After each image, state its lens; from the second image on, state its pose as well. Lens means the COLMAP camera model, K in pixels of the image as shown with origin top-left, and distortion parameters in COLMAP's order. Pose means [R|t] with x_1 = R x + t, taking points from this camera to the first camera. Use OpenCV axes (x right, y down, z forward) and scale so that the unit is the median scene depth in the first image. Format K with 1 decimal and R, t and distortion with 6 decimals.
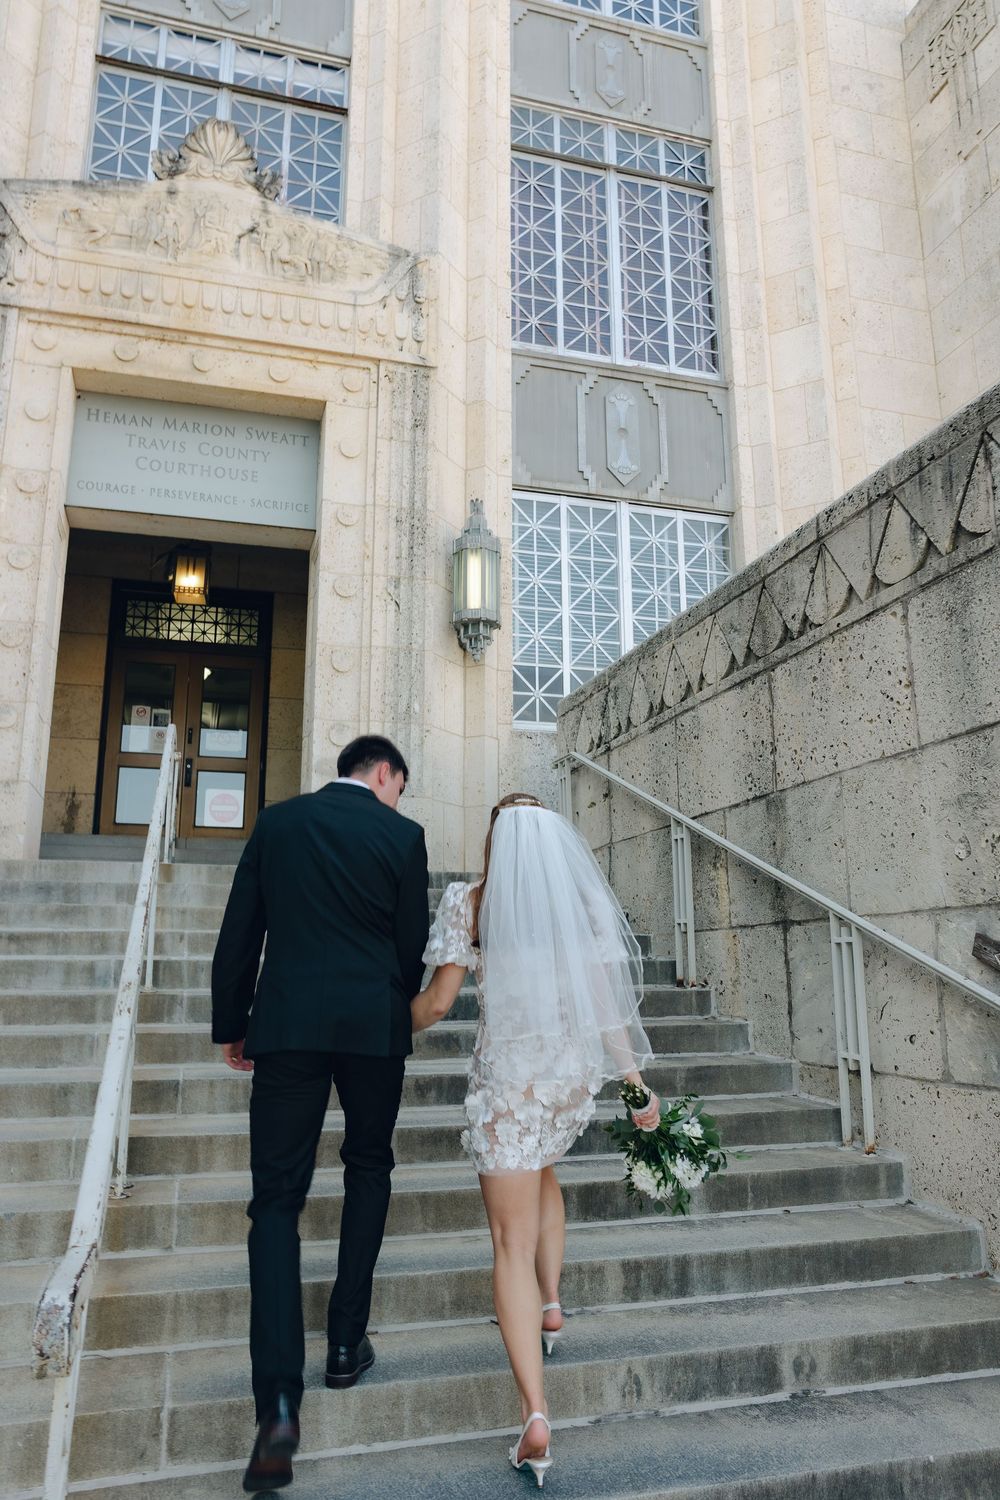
lens RADIAL K [[1105.9, 0, 497.6], [0, 1105.9, 737.2], [0, 0, 1]] dist [-0.065549, 0.038408]
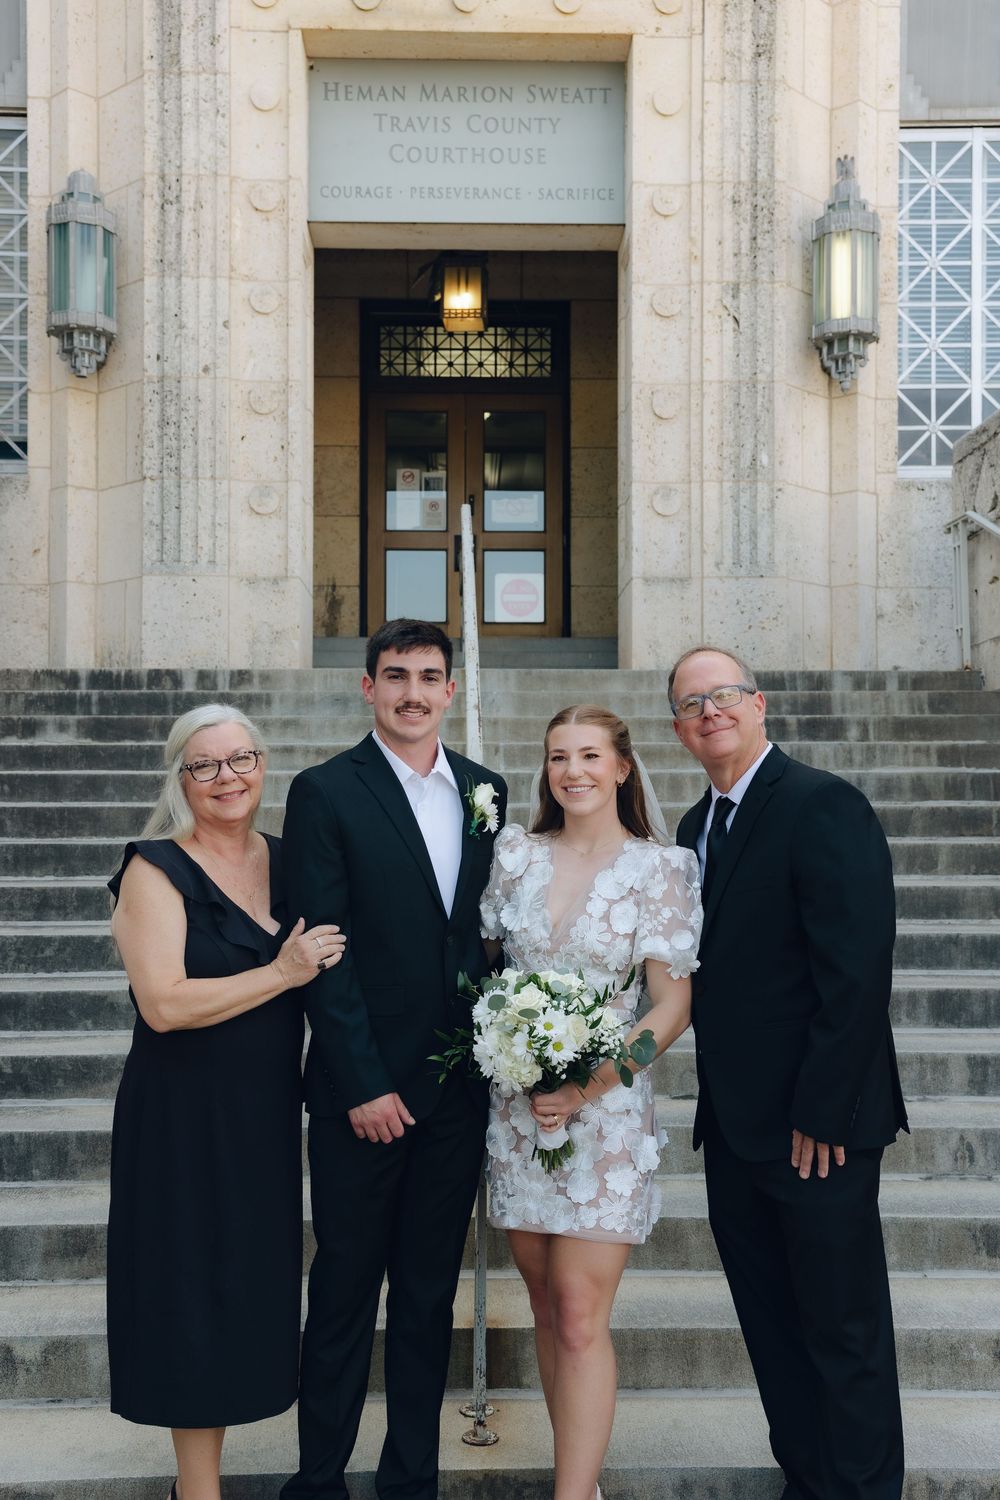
lens RADIAL K [[1594.1, 0, 508.4], [0, 1594.1, 739.2], [0, 0, 1]] dist [0.108157, 0.000000]
pose [[0.970309, -0.012073, -0.241567, 0.019223], [0.050353, 0.986954, 0.152928, -0.013258], [0.236569, -0.160550, 0.958258, -0.129031]]
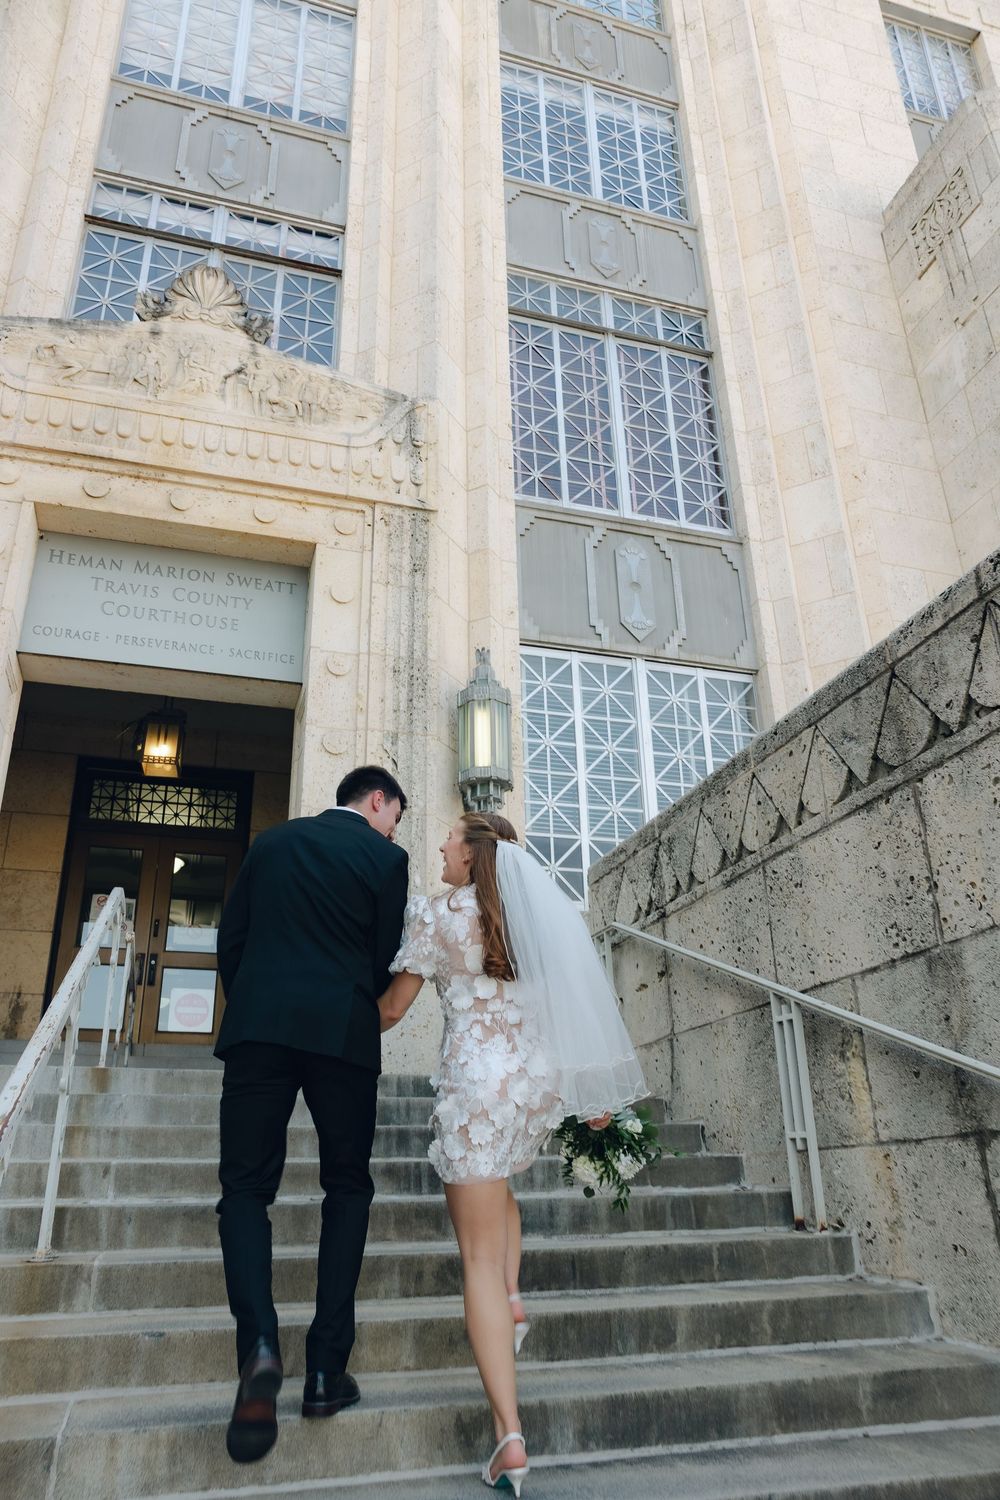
lens RADIAL K [[1105.9, 0, 496.0], [0, 1105.9, 731.0], [0, 0, 1]] dist [-0.065549, 0.038408]
pose [[0.999816, -0.011319, 0.015475, -0.022791], [0.014049, 0.981771, -0.189549, 0.020669], [-0.013047, 0.189732, 0.981749, 0.130739]]
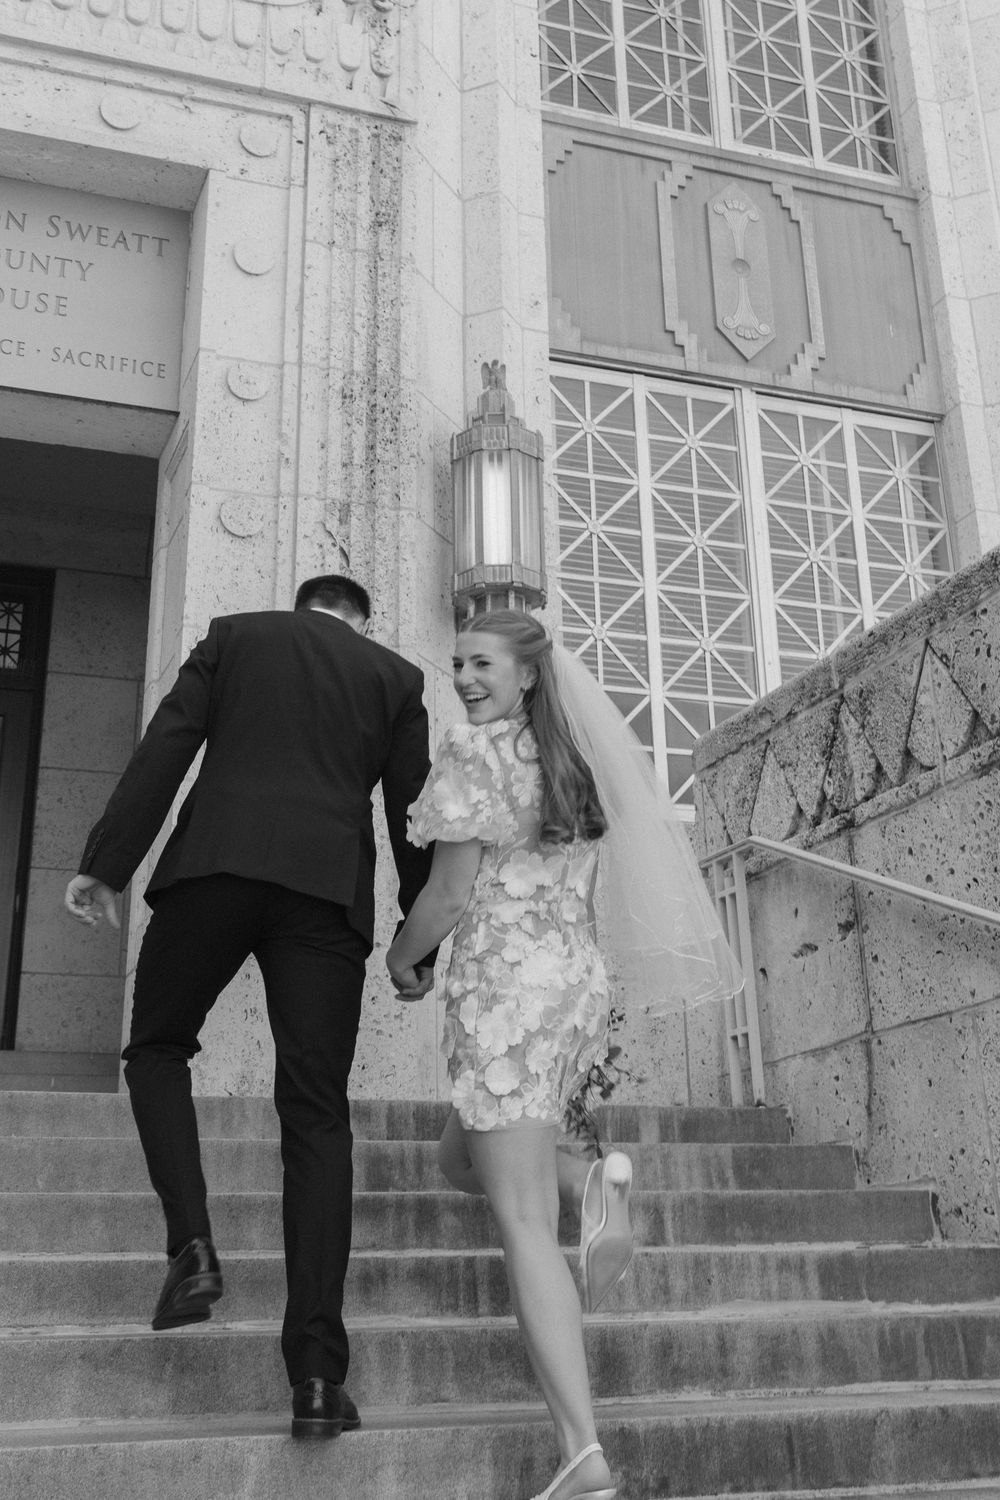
lens RADIAL K [[1878.2, 0, 544.6], [0, 1878.2, 494.5], [0, 0, 1]] dist [-0.000126, 0.000000]
pose [[0.996628, 0.015180, 0.080638, -0.065819], [0.001369, 0.979525, -0.201320, 0.023730], [-0.082043, 0.200752, 0.976201, 0.146552]]
